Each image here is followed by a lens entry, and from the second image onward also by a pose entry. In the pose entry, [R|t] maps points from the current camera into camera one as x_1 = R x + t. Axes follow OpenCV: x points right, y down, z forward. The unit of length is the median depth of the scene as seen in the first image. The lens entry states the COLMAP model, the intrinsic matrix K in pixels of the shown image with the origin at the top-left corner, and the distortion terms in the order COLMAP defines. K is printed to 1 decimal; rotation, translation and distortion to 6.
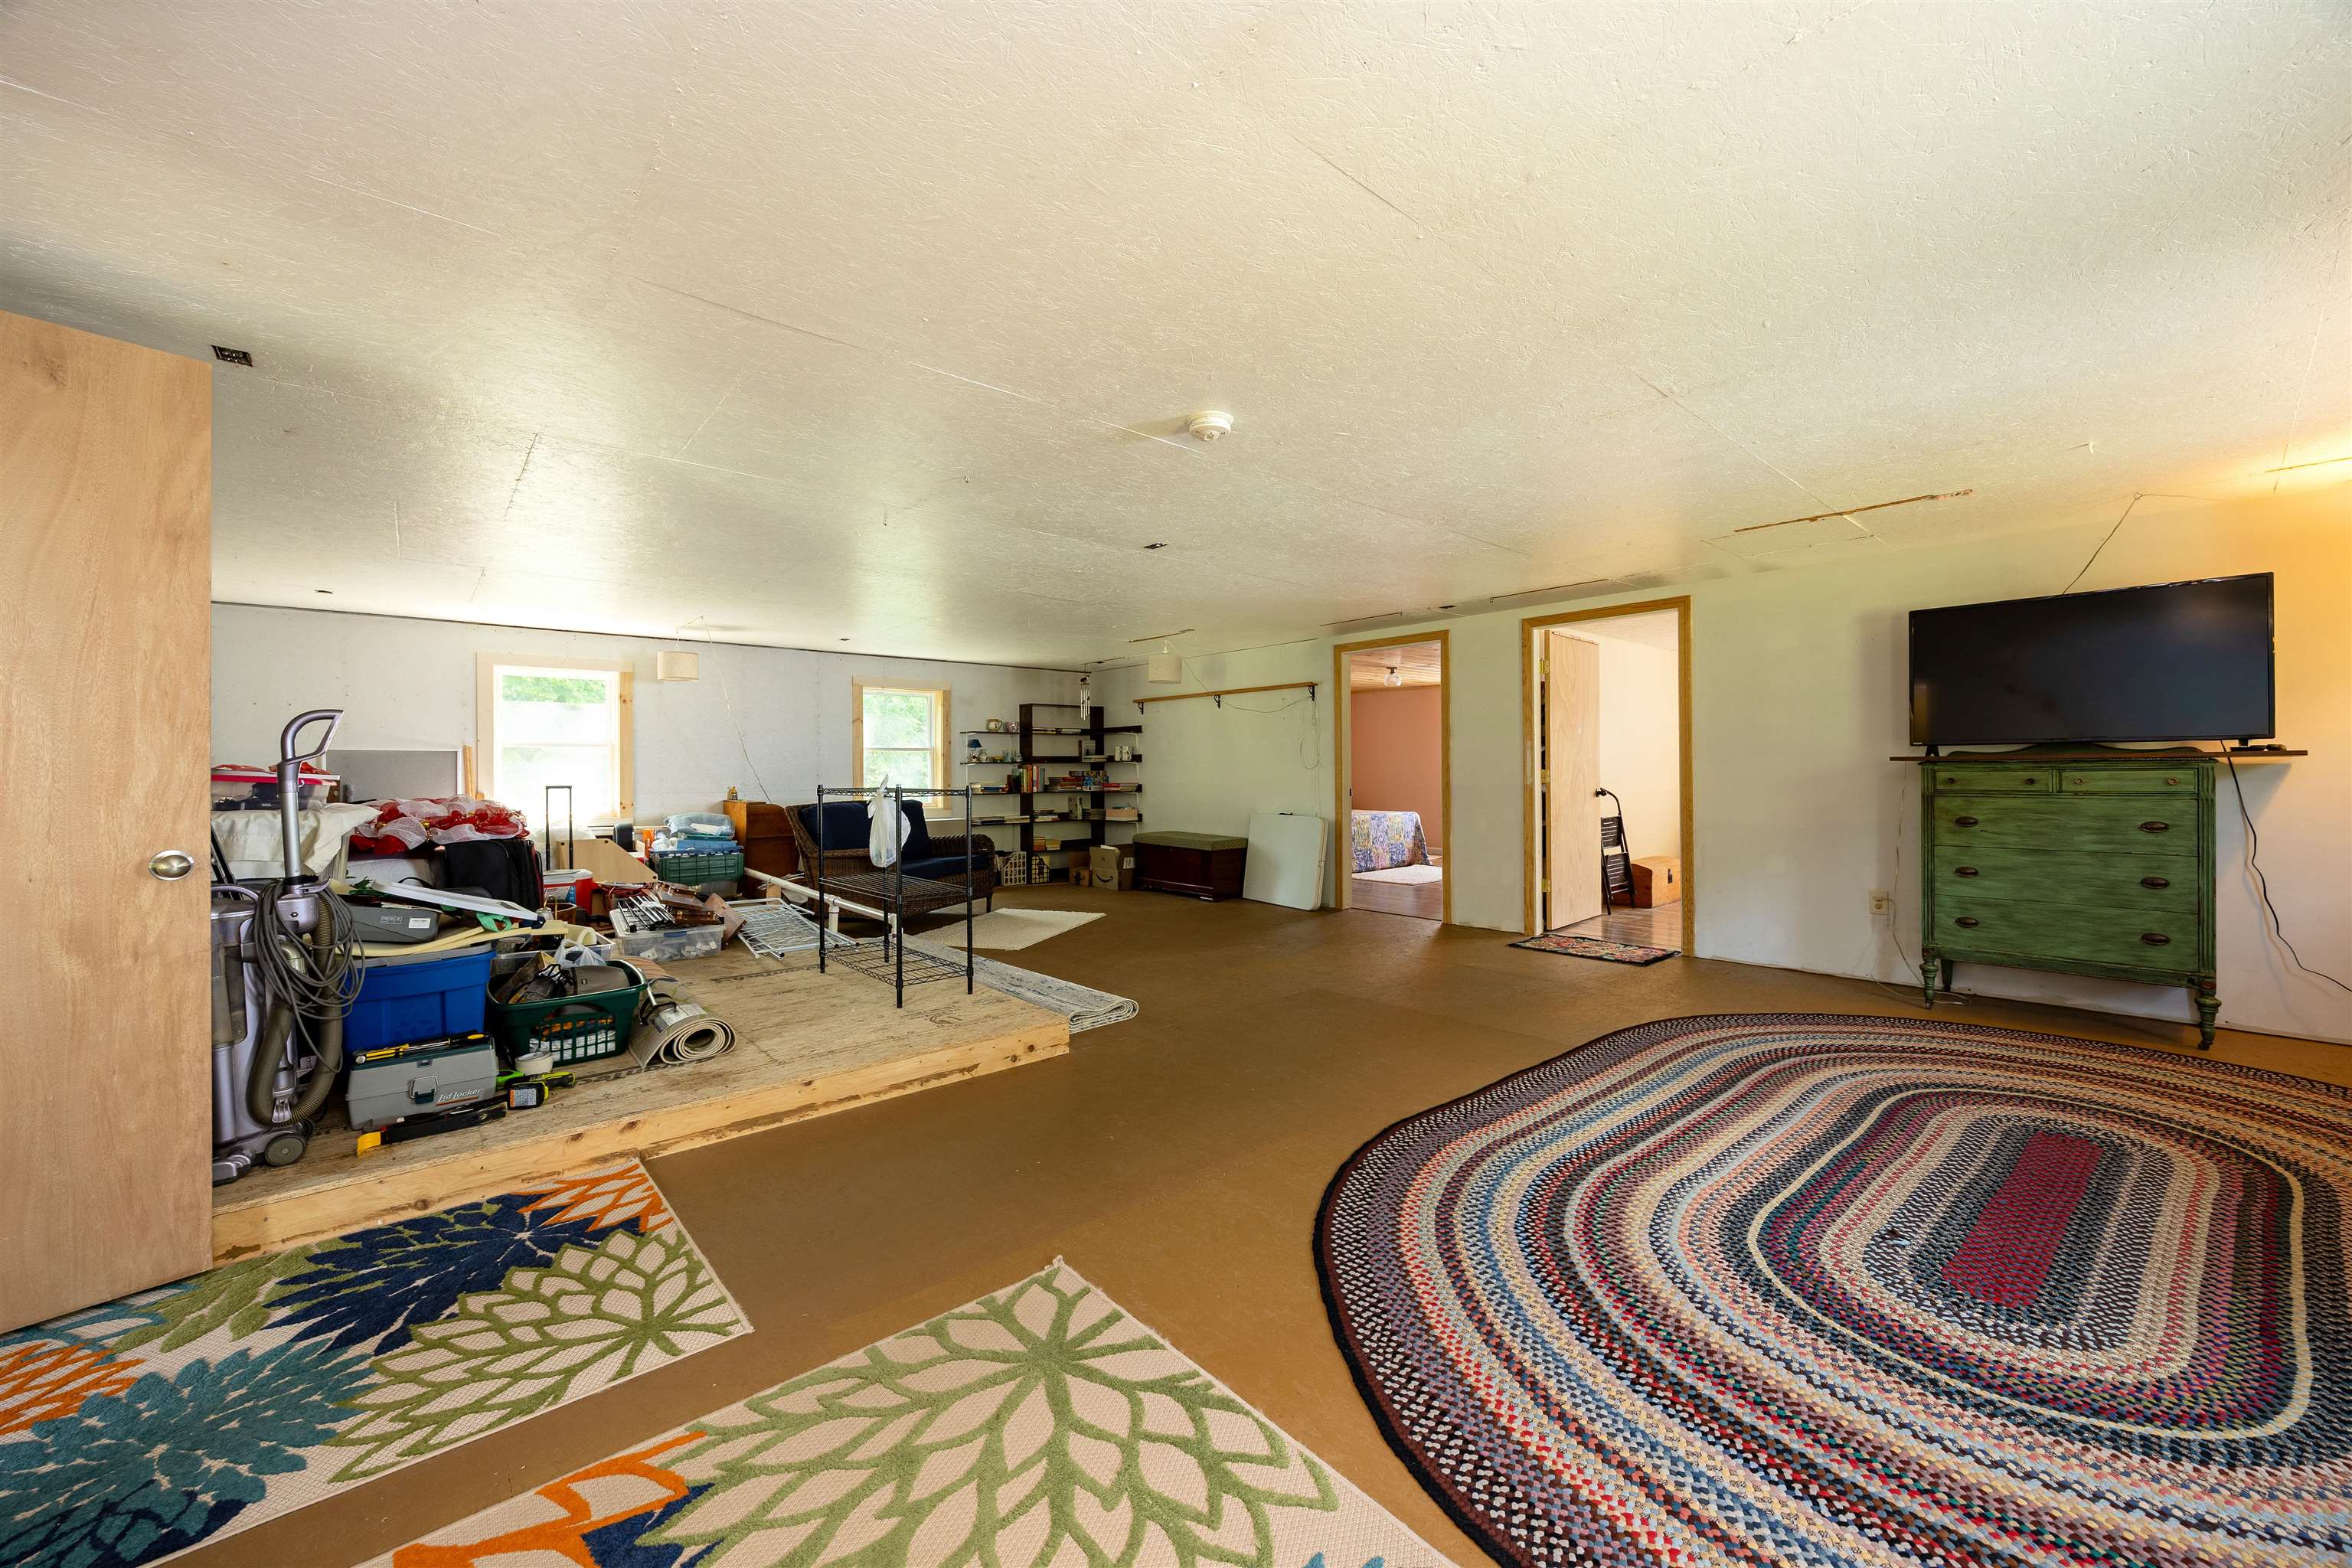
lens RADIAL K [[928.1, 0, 1178.4], [0, 928.1, 800.2], [0, 0, 1]] dist [-0.006914, -0.000581]
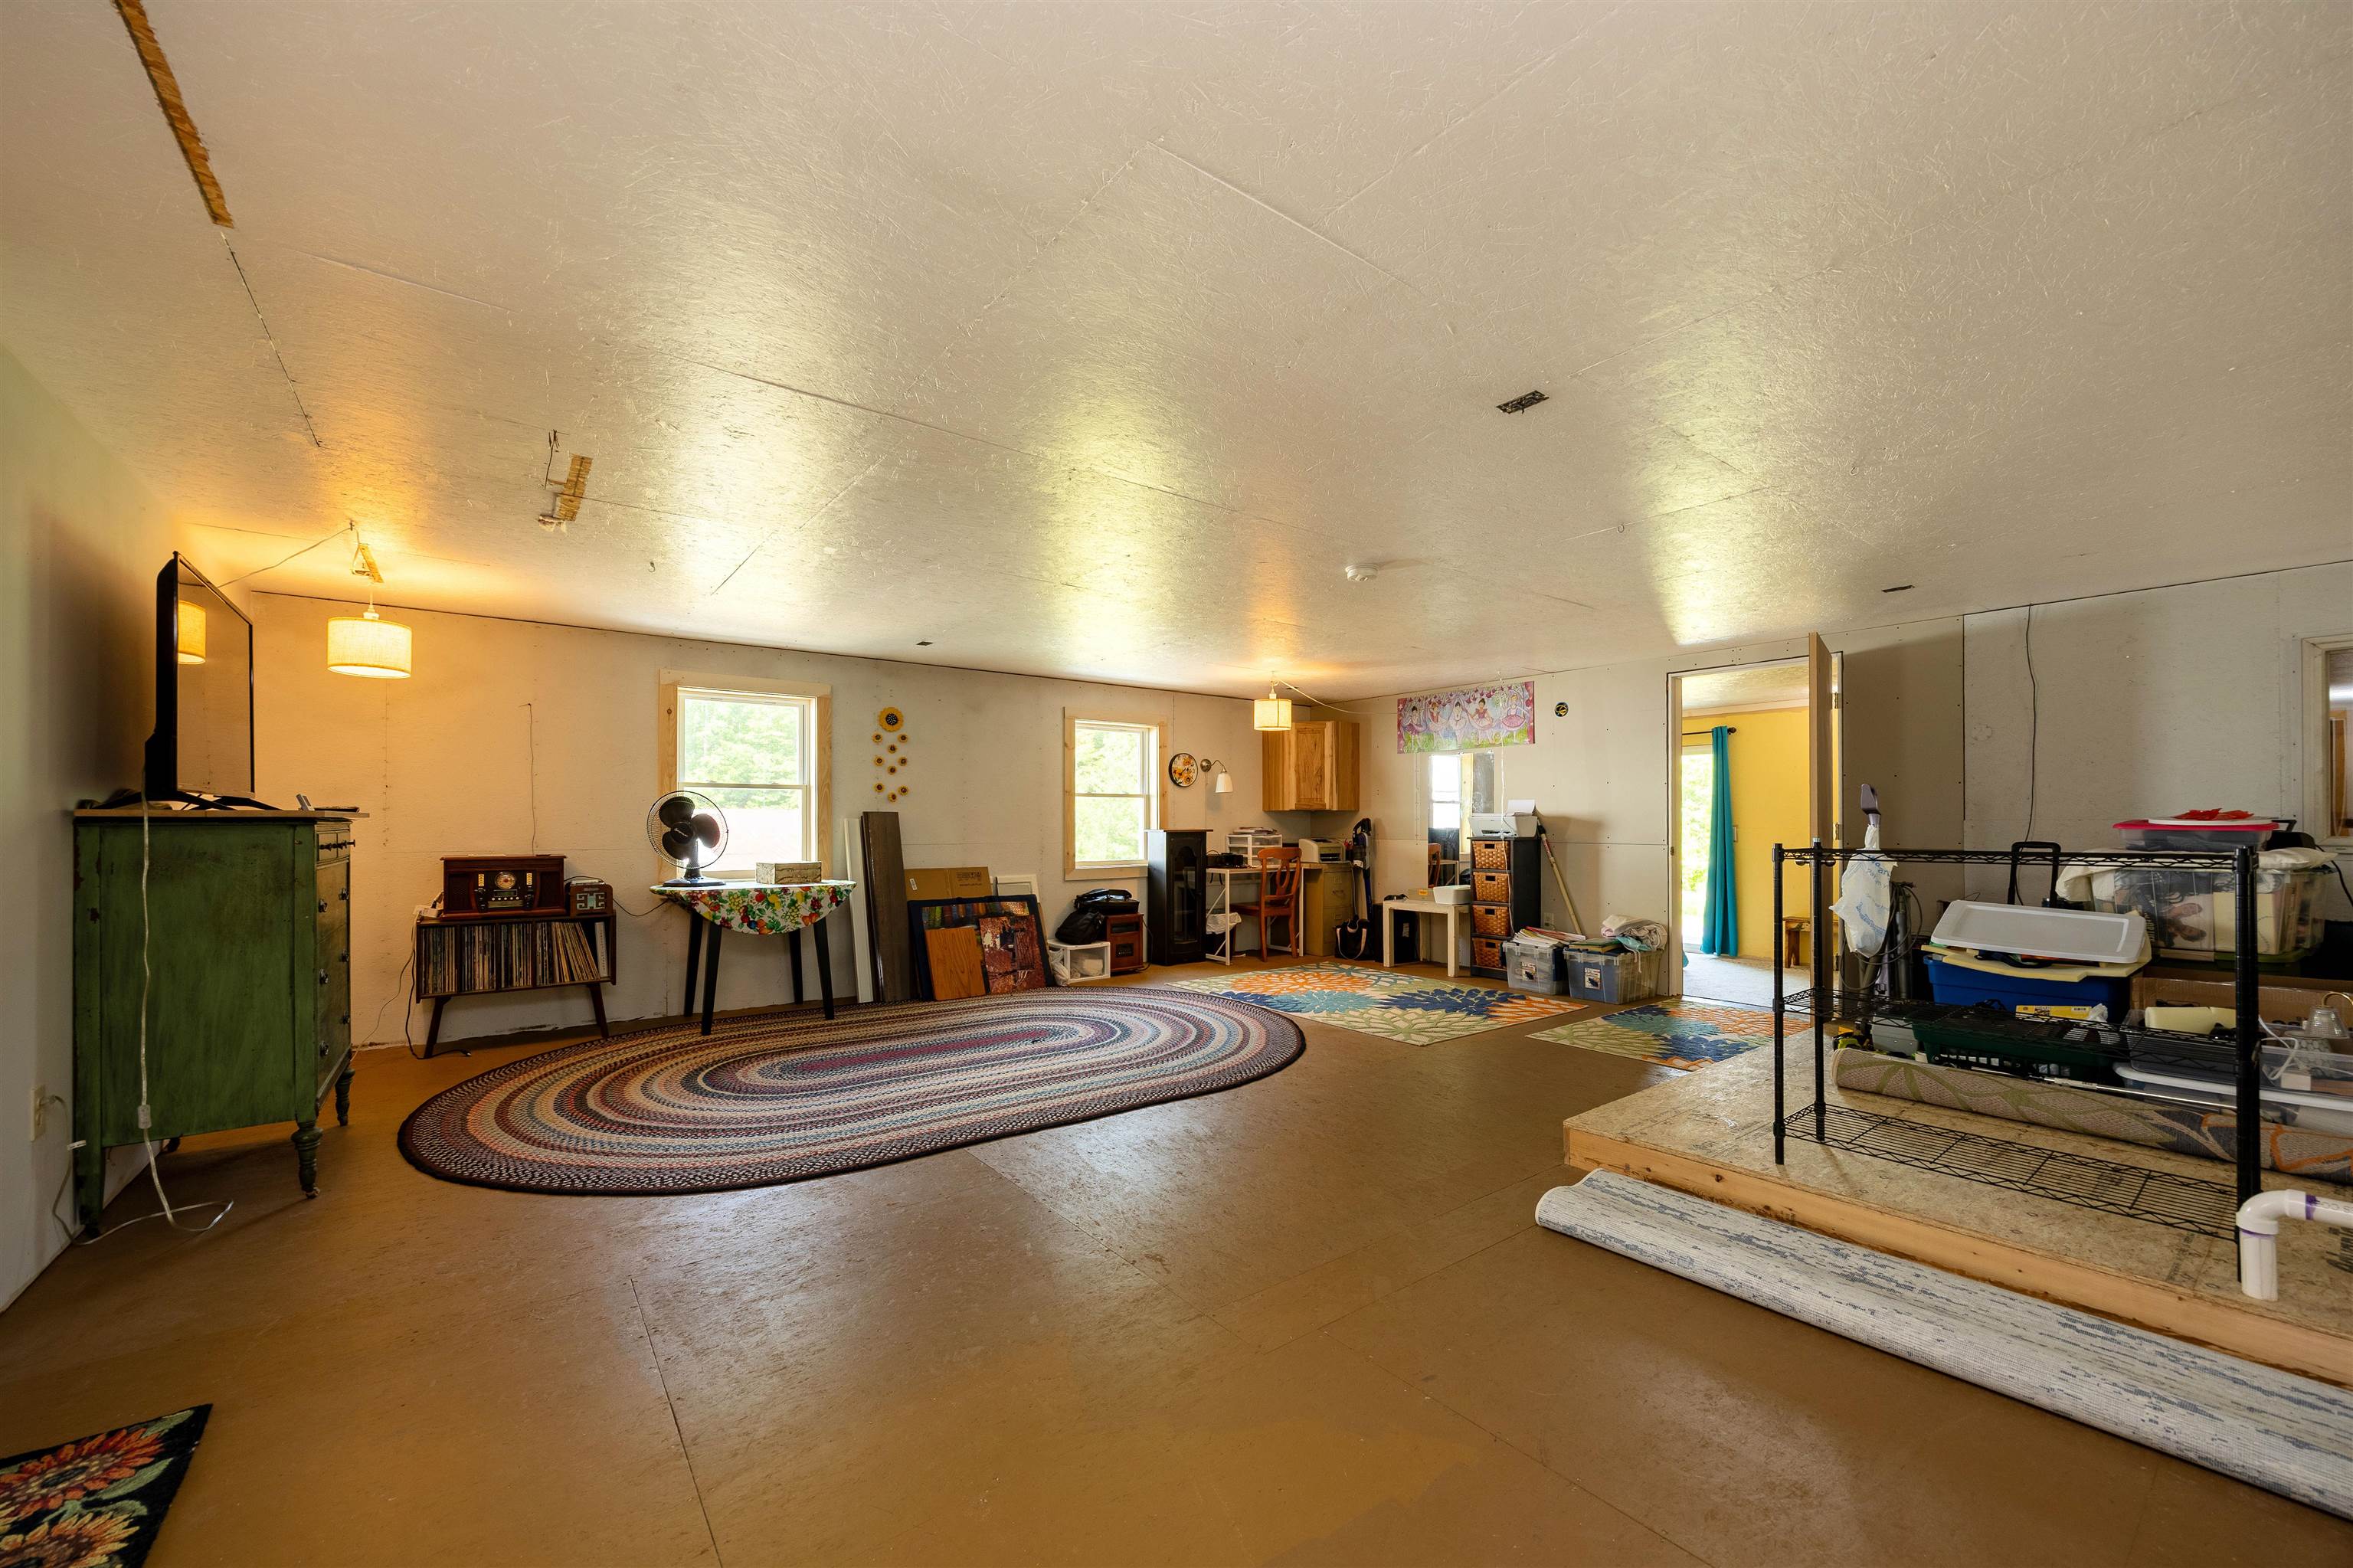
lens RADIAL K [[928.5, 0, 1178.9], [0, 928.5, 800.2], [0, 0, 1]] dist [-0.006914, -0.000581]
pose [[-0.997371, 0.013756, 0.071150, 0.263787], [0.013764, 0.999905, -0.000379, -0.088593], [-0.071149, 0.000601, -0.997466, 3.004385]]
